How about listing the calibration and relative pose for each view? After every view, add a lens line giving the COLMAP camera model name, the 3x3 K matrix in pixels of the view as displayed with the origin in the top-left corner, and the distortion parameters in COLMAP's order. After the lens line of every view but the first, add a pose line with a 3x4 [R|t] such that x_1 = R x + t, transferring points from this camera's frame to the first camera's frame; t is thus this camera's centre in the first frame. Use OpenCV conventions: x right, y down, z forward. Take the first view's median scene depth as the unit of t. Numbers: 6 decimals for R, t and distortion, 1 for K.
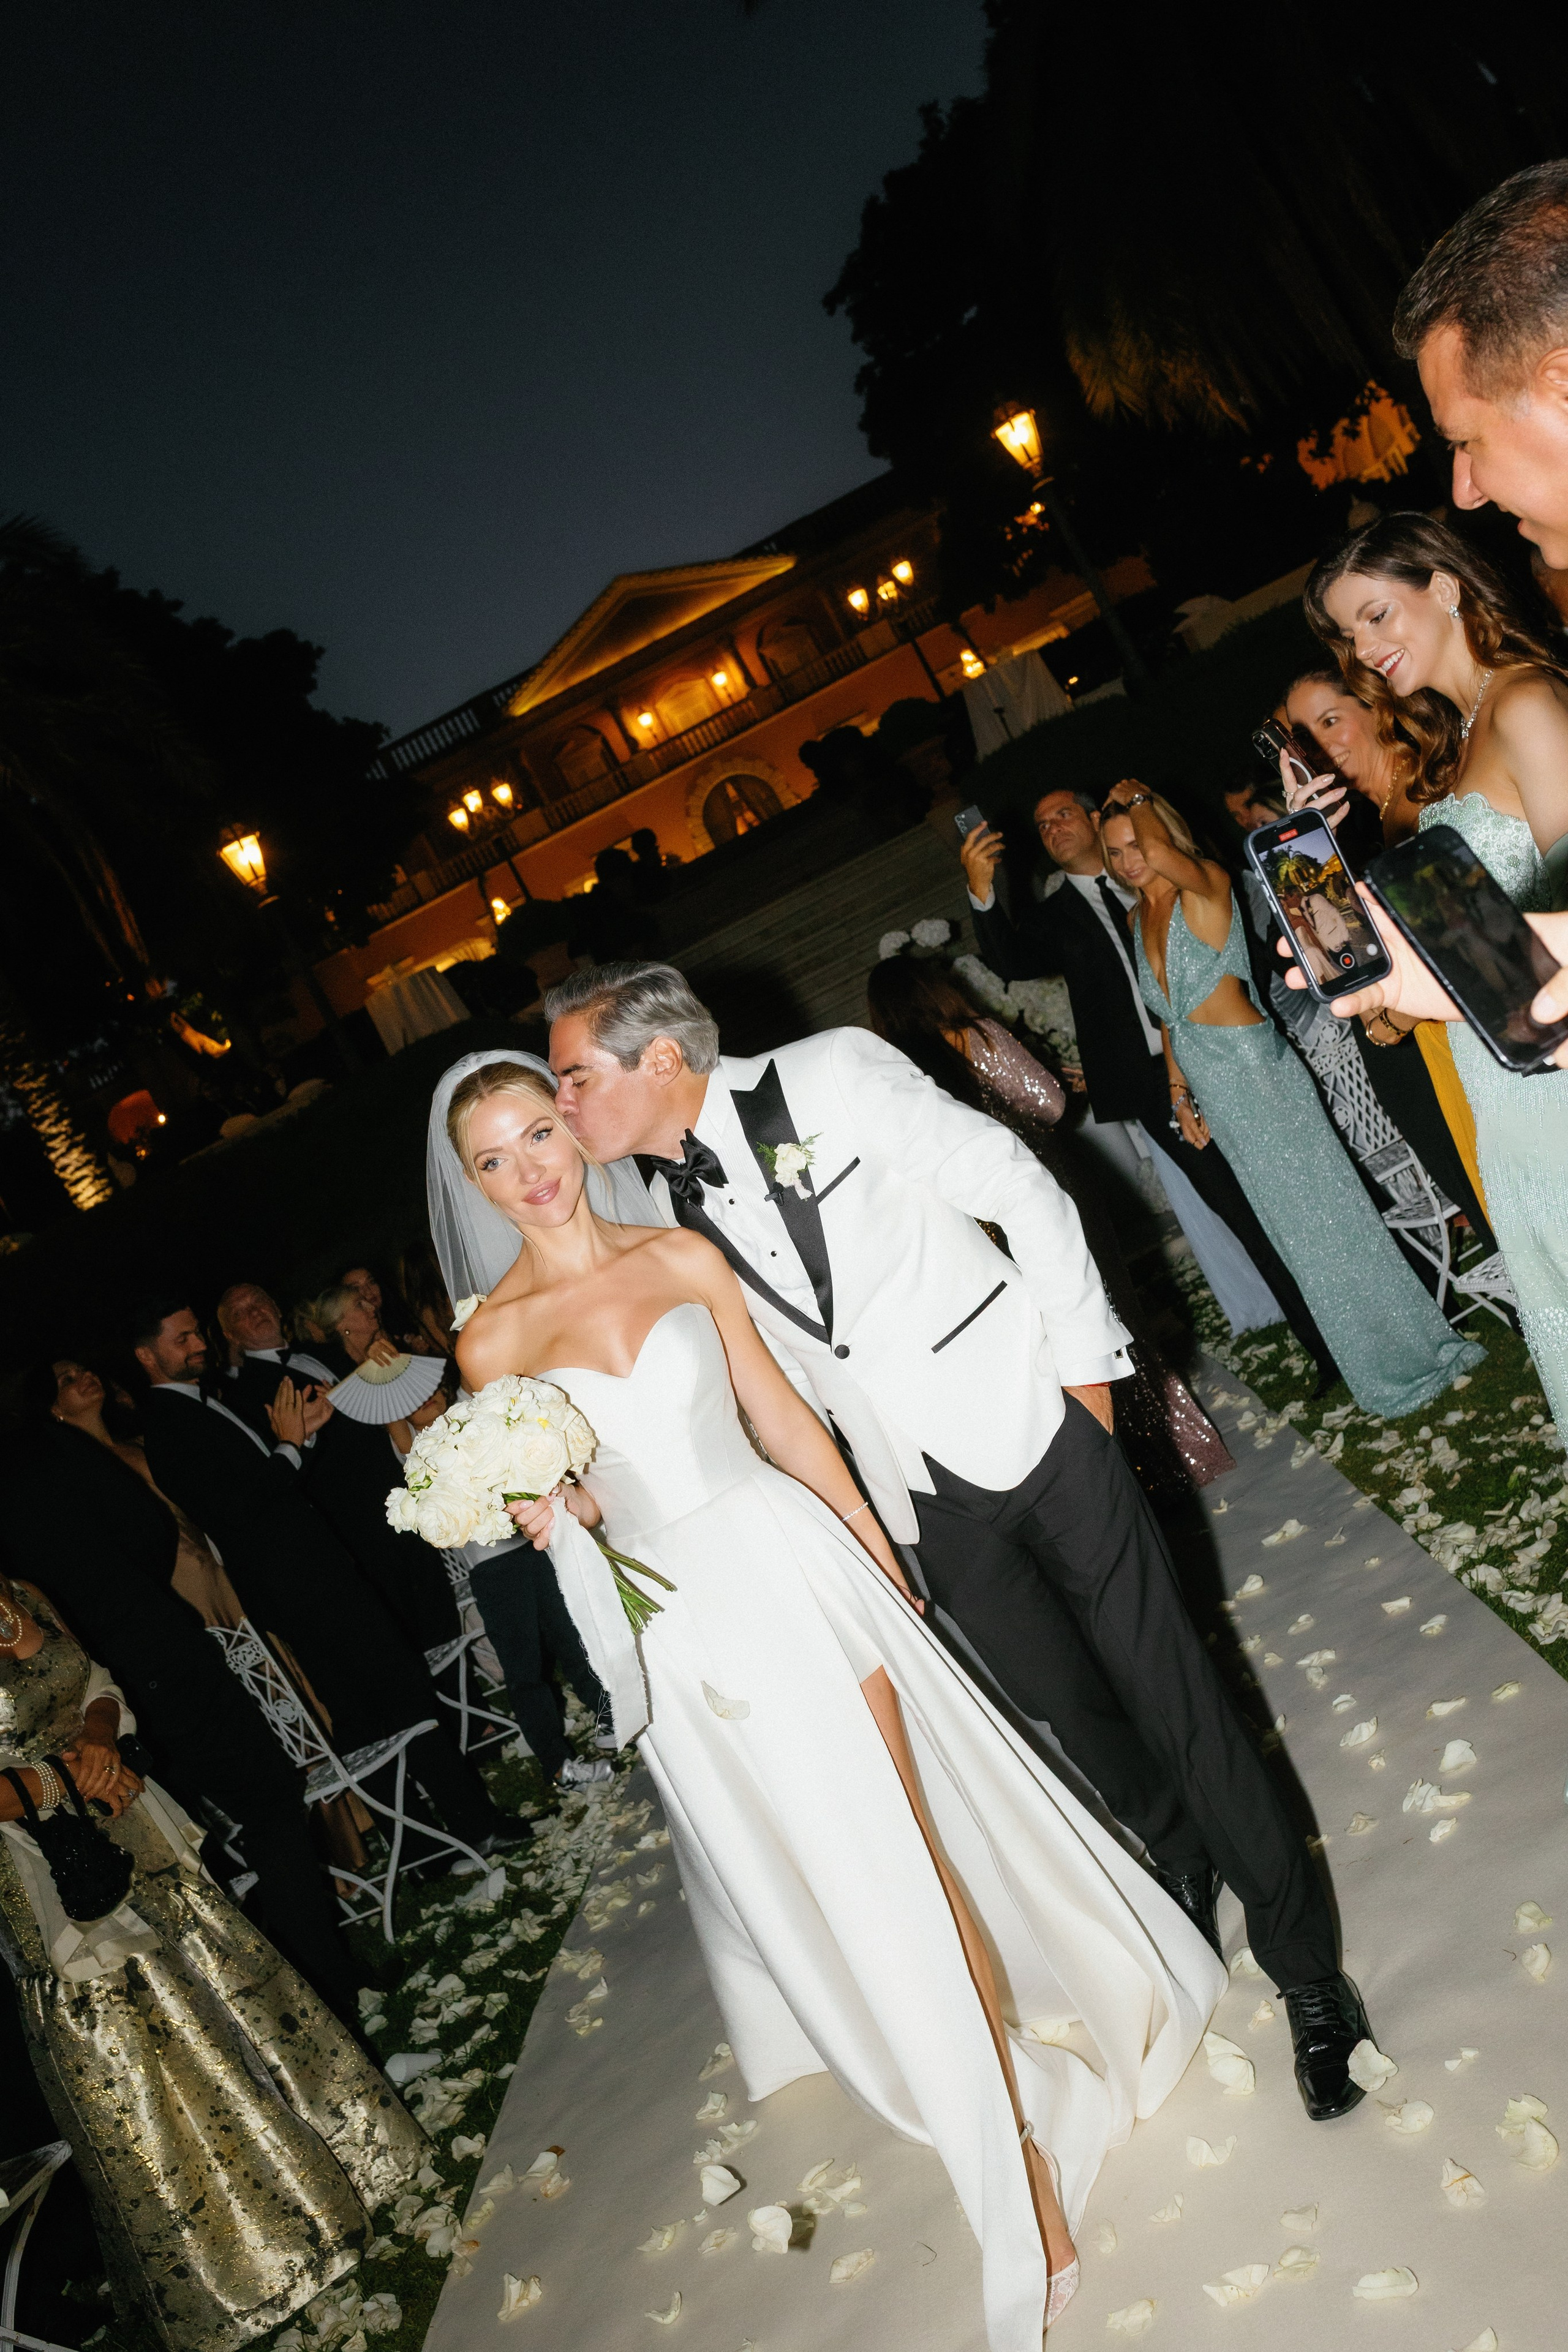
lens RADIAL K [[2234.9, 0, 784.0], [0, 2234.9, 1176.0], [0, 0, 1]] dist [0.005050, -0.001218]
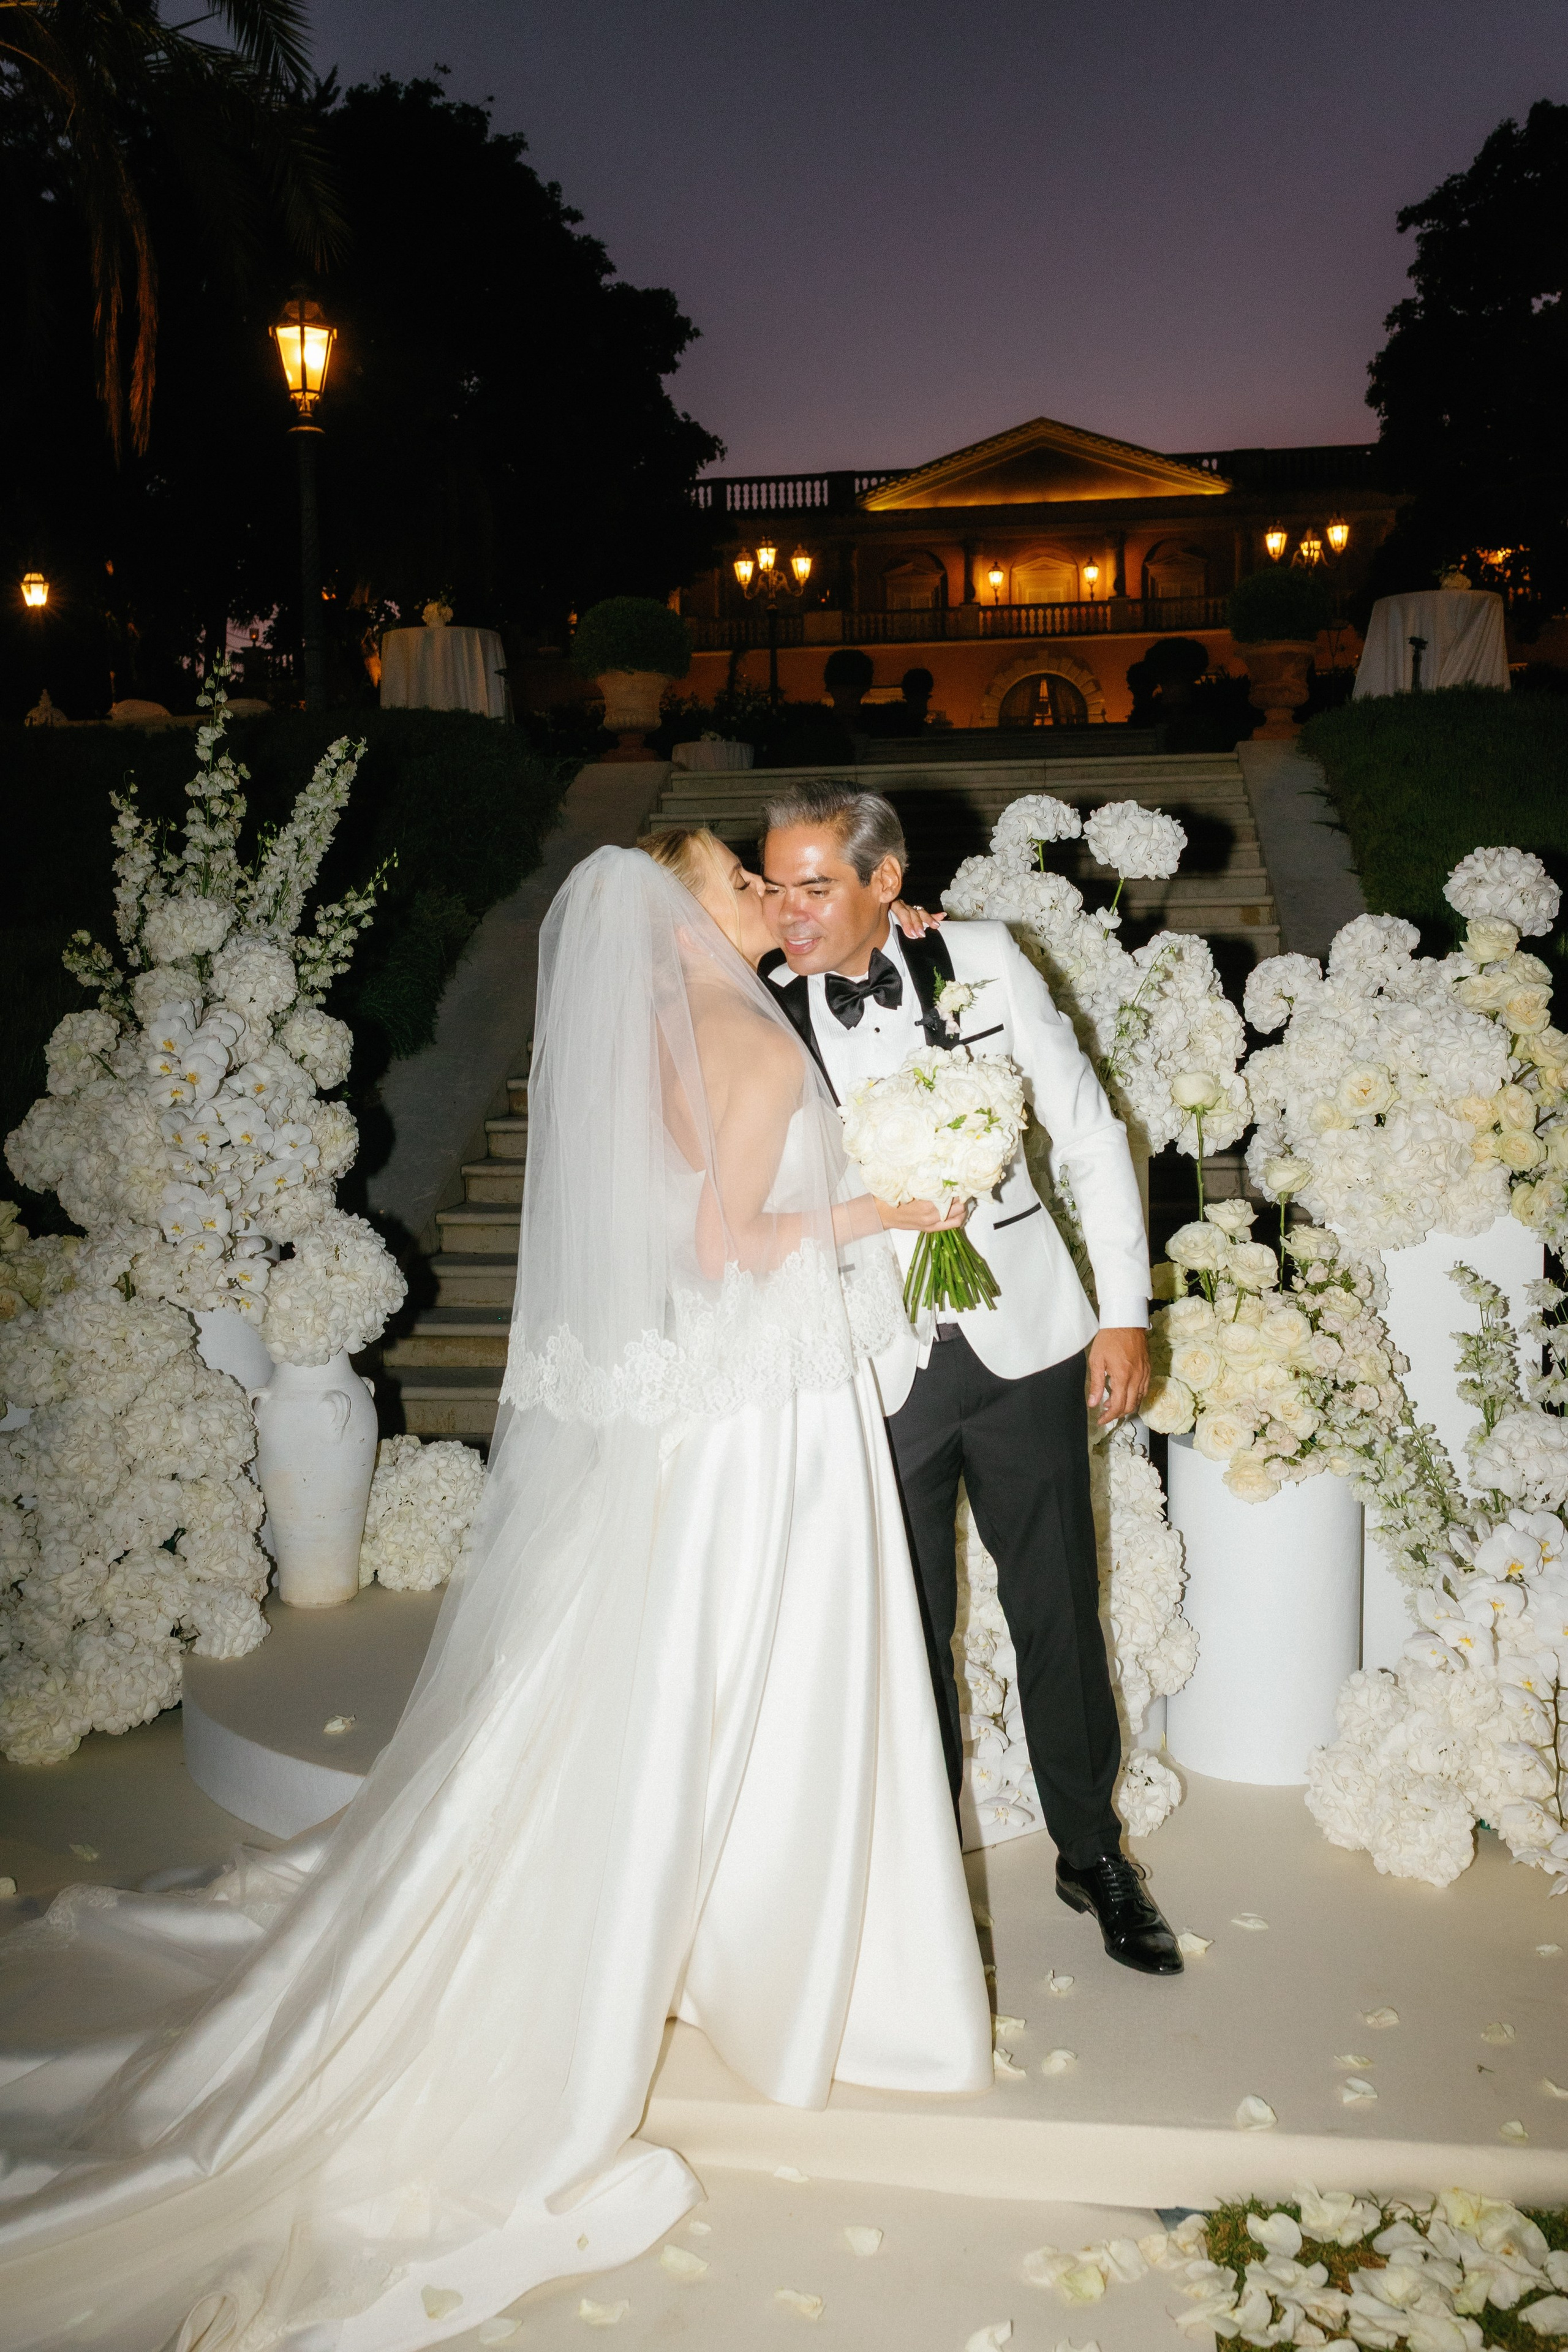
lens RADIAL K [[2228.3, 0, 784.0], [0, 2228.3, 1176.0], [0, 0, 1]] dist [-0.001804, 0.004681]
pose [[0.890296, 0.453421, -0.042230, 0.010865], [-0.450585, 0.890546, 0.062459, -0.010879], [0.065928, -0.036579, 0.997154, 0.122663]]
